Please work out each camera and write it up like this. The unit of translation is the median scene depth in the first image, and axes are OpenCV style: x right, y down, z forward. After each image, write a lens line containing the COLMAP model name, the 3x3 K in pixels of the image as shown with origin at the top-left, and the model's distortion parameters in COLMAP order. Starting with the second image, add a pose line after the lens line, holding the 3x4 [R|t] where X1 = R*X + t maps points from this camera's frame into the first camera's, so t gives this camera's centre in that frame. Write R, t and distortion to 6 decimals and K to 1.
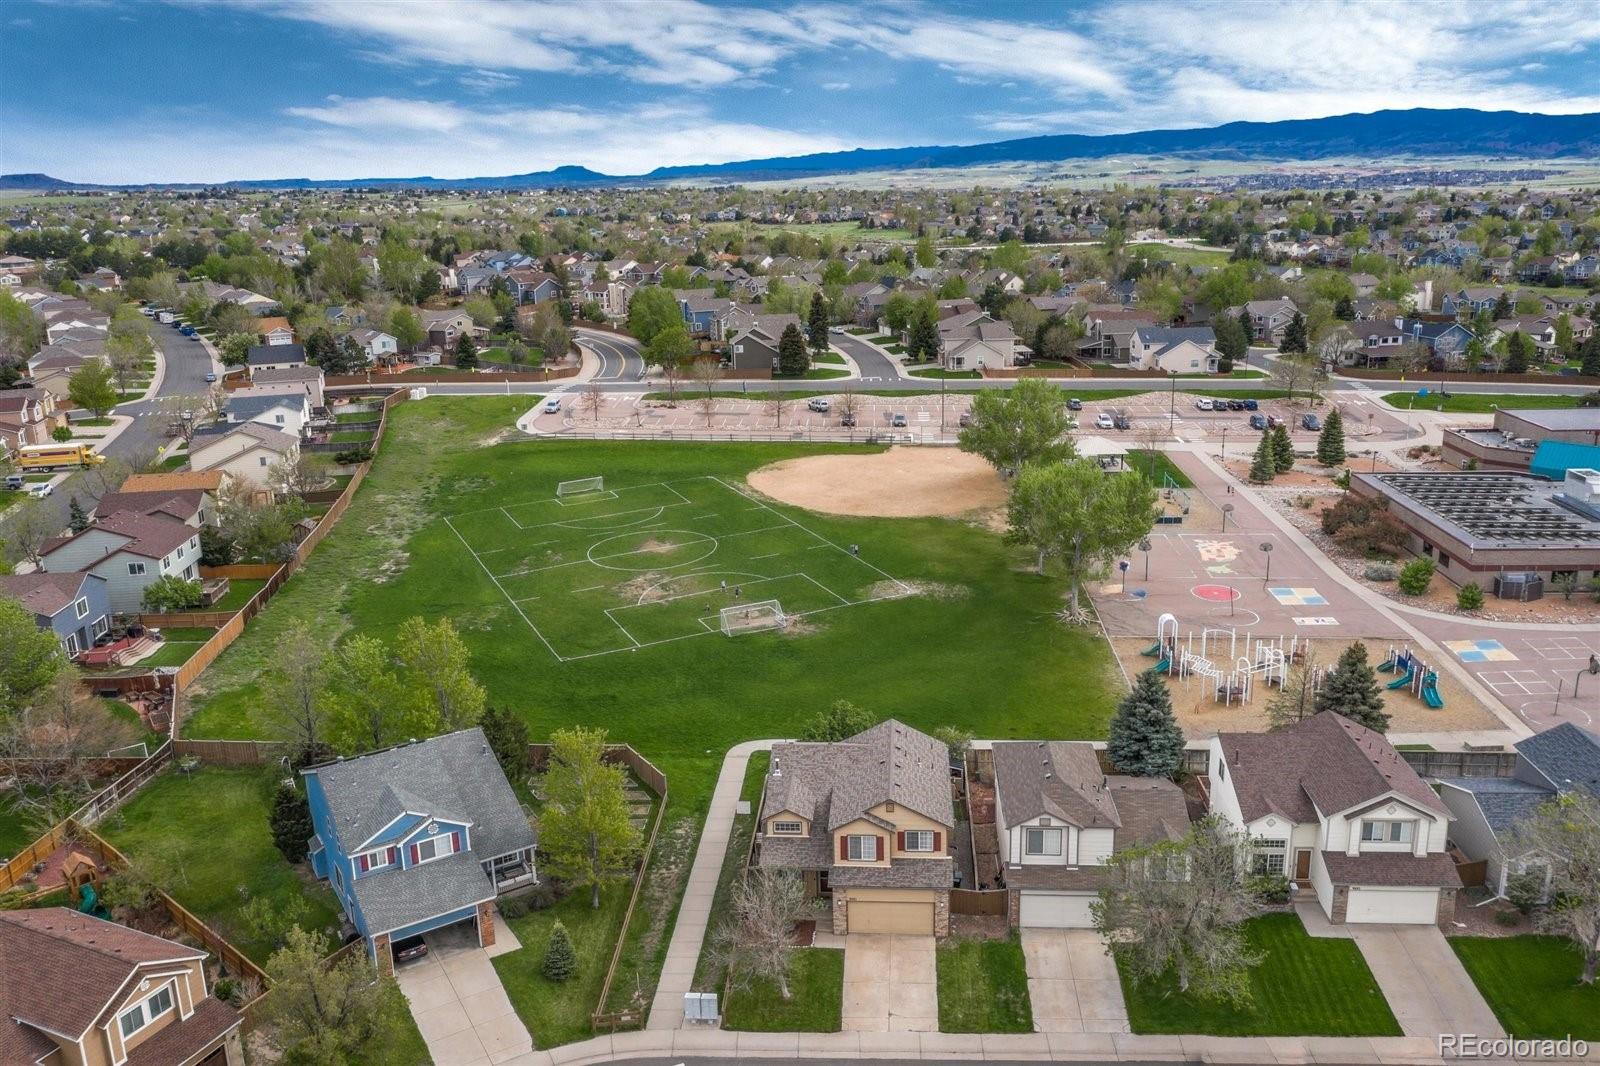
lens RADIAL K [[1256.3, 0, 800.0], [0, 1256.3, 533.0], [0, 0, 1]] dist [0.000850, -0.006269]
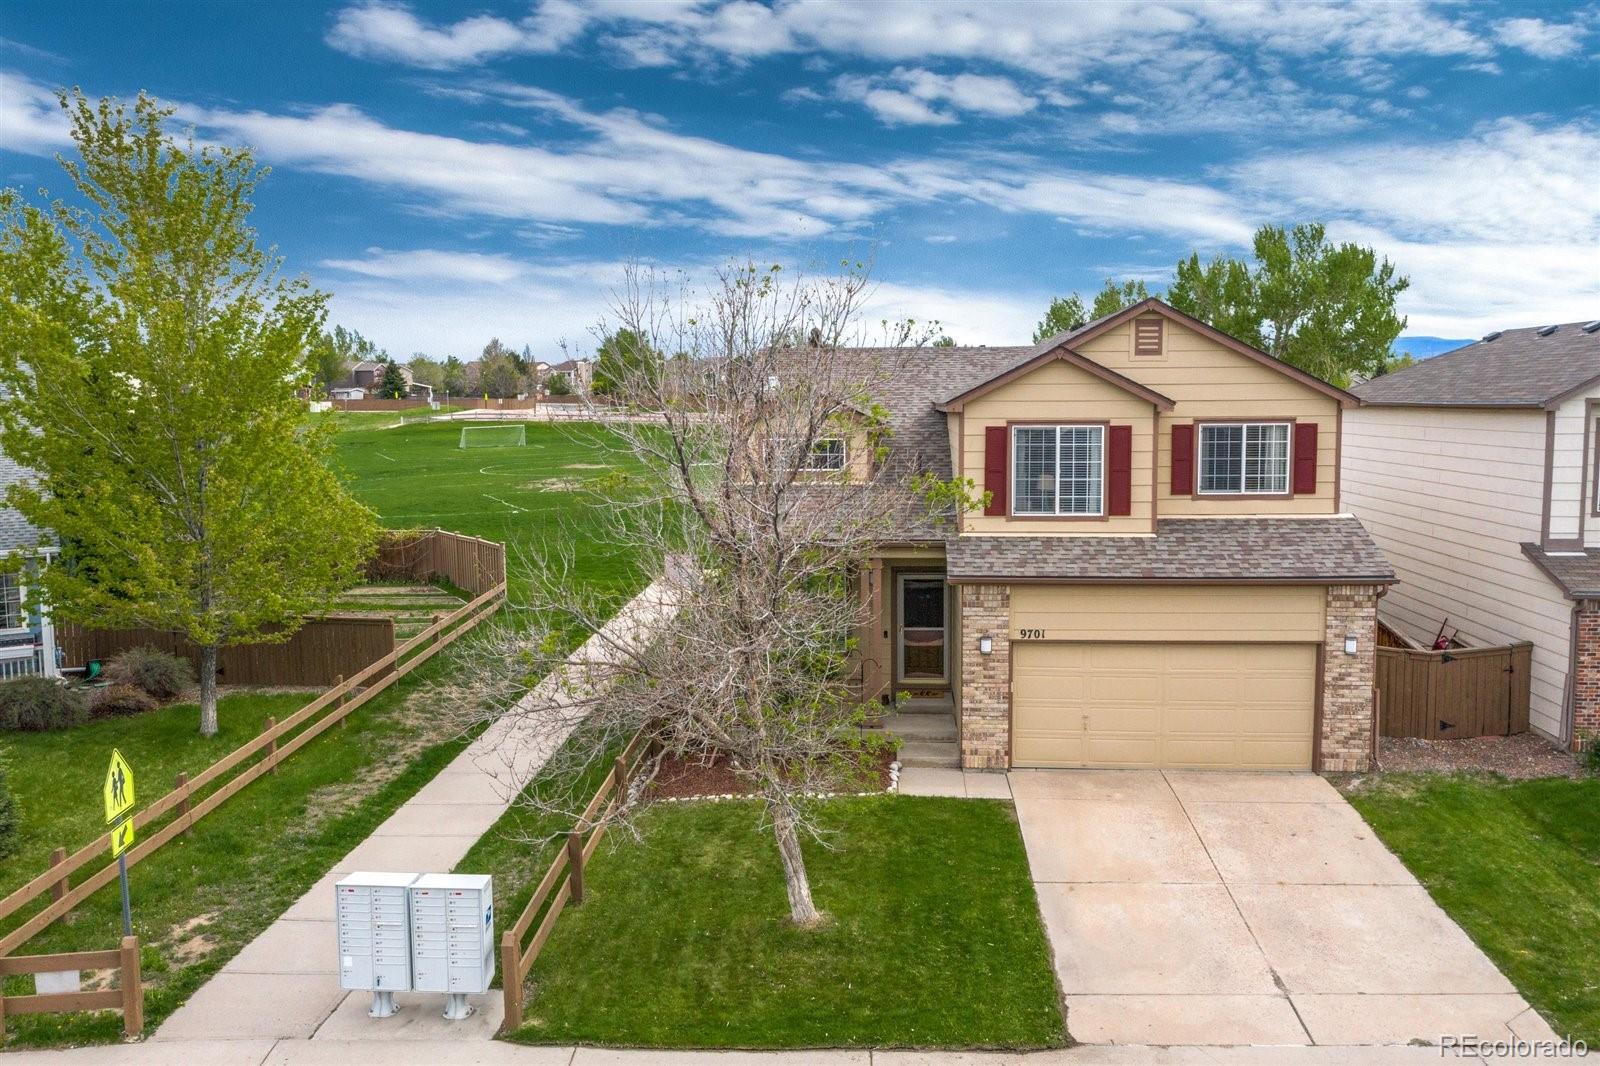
lens RADIAL K [[1256.3, 0, 800.0], [0, 1256.3, 533.0], [0, 0, 1]] dist [0.000850, -0.006269]
pose [[0.999807, 0.017418, 0.009111, -0.014057], [-0.015663, 0.985974, -0.166161, 0.317299], [-0.011878, 0.165986, 0.986057, 0.713558]]
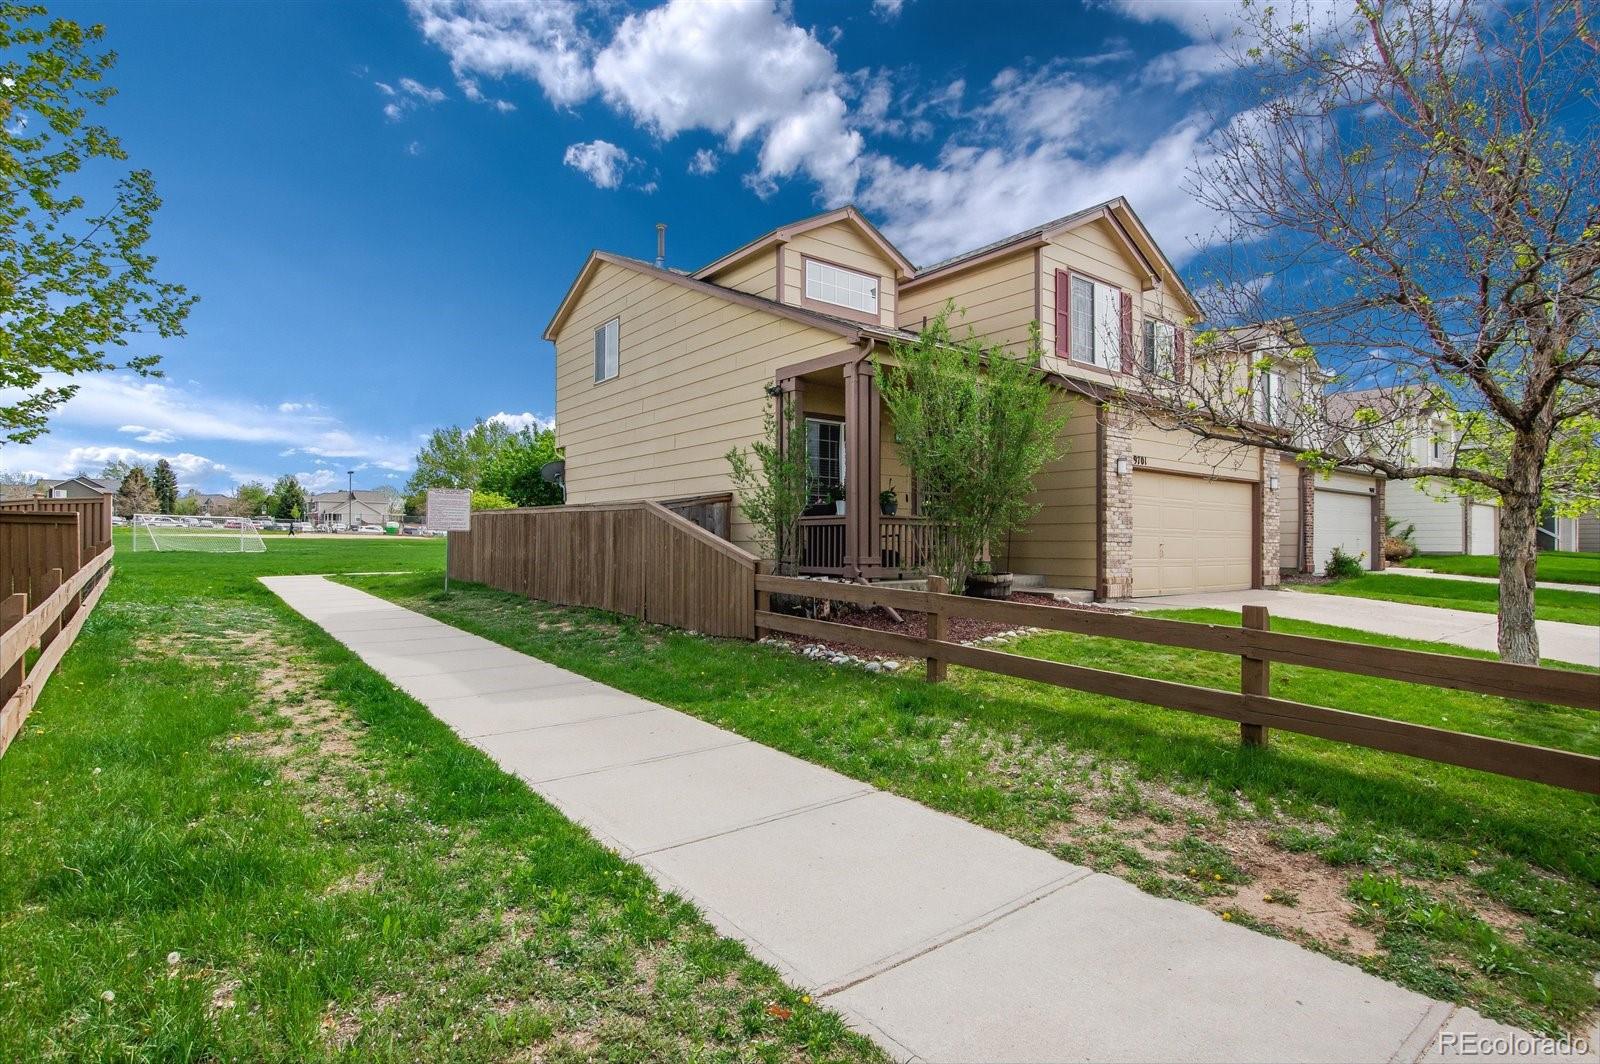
lens RADIAL K [[800.6, 0, 800.0], [0, 800.6, 532.0], [0, 0, 1]] dist [-0.010384, 0.000022]
pose [[0.733621, 0.040490, 0.678352, -0.141087], [0.158003, 0.960703, -0.228220, 0.337332], [-0.660936, 0.274609, 0.698394, 0.927506]]
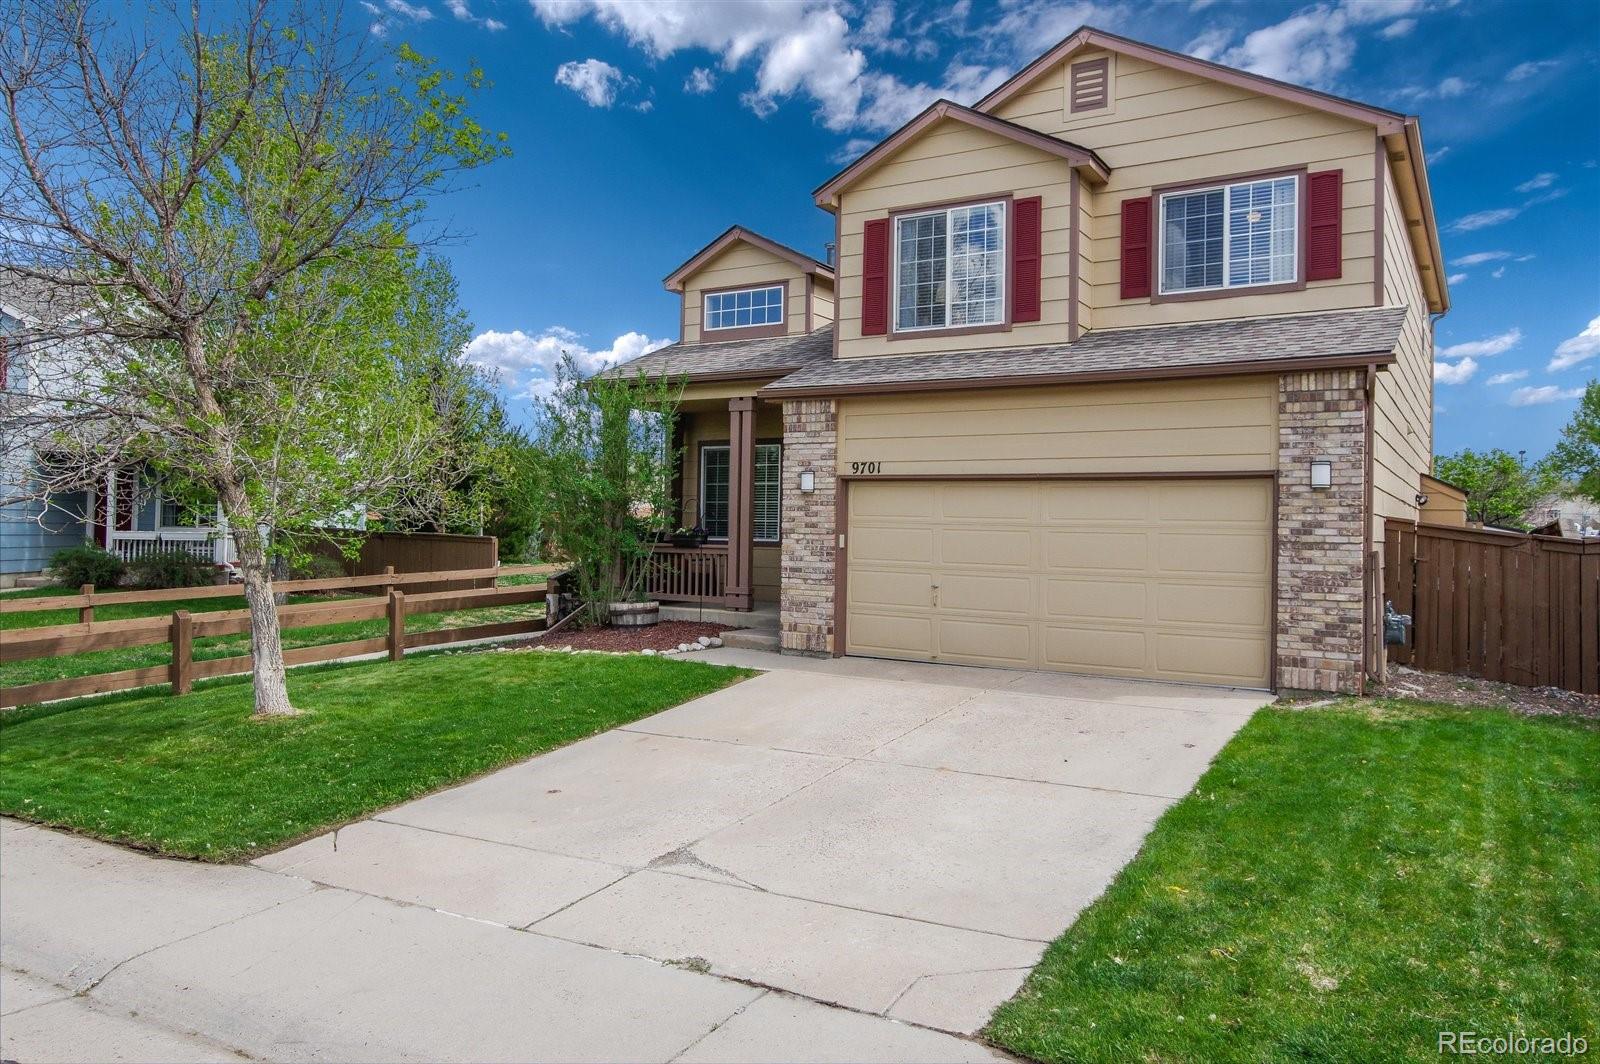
lens RADIAL K [[1126.8, 0, 805.2], [0, 1126.8, 511.5], [0, 0, 1]] dist [0.003527, 0.006101]
pose [[0.893064, 0.035976, -0.448489, 0.118561], [-0.163198, 0.954816, -0.248381, 0.347379], [0.419288, 0.295012, 0.858583, 0.834978]]
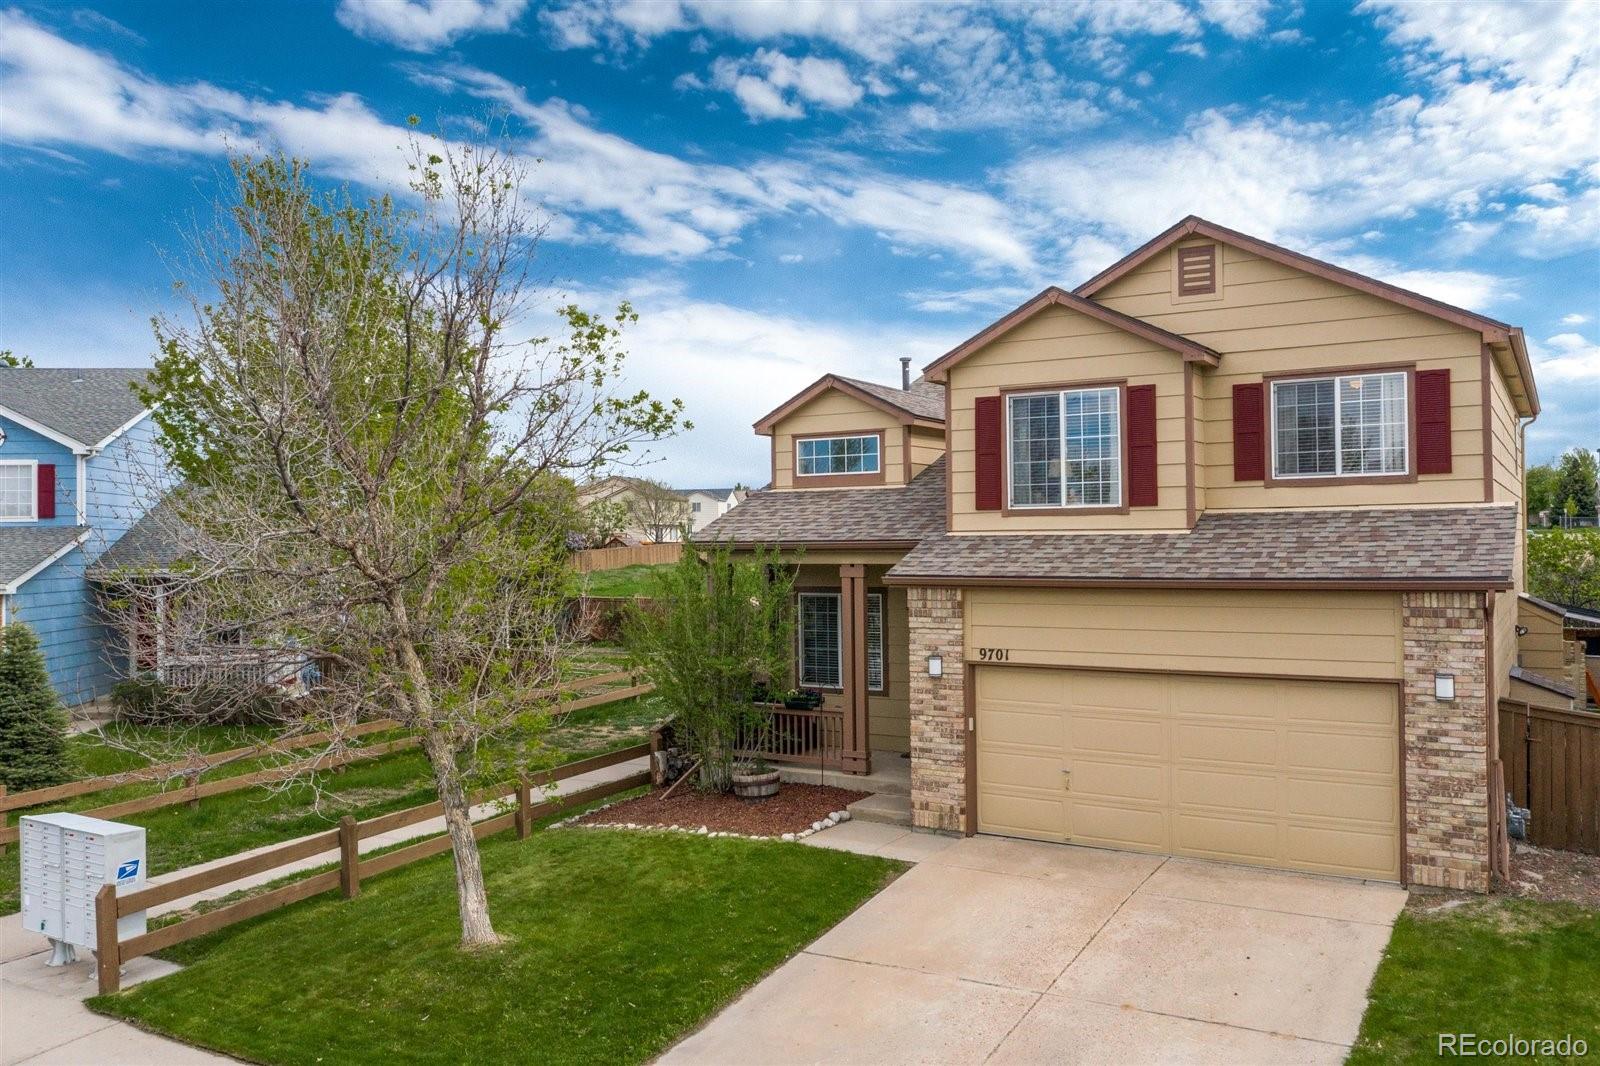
lens RADIAL K [[1256.3, 0, 800.0], [0, 1256.3, 533.0], [0, 0, 1]] dist [0.000850, -0.006269]
pose [[0.892814, 0.014125, -0.450204, 0.110473], [-0.134583, 0.962215, -0.236707, 0.327555], [0.429850, 0.271925, 0.860980, 0.791089]]
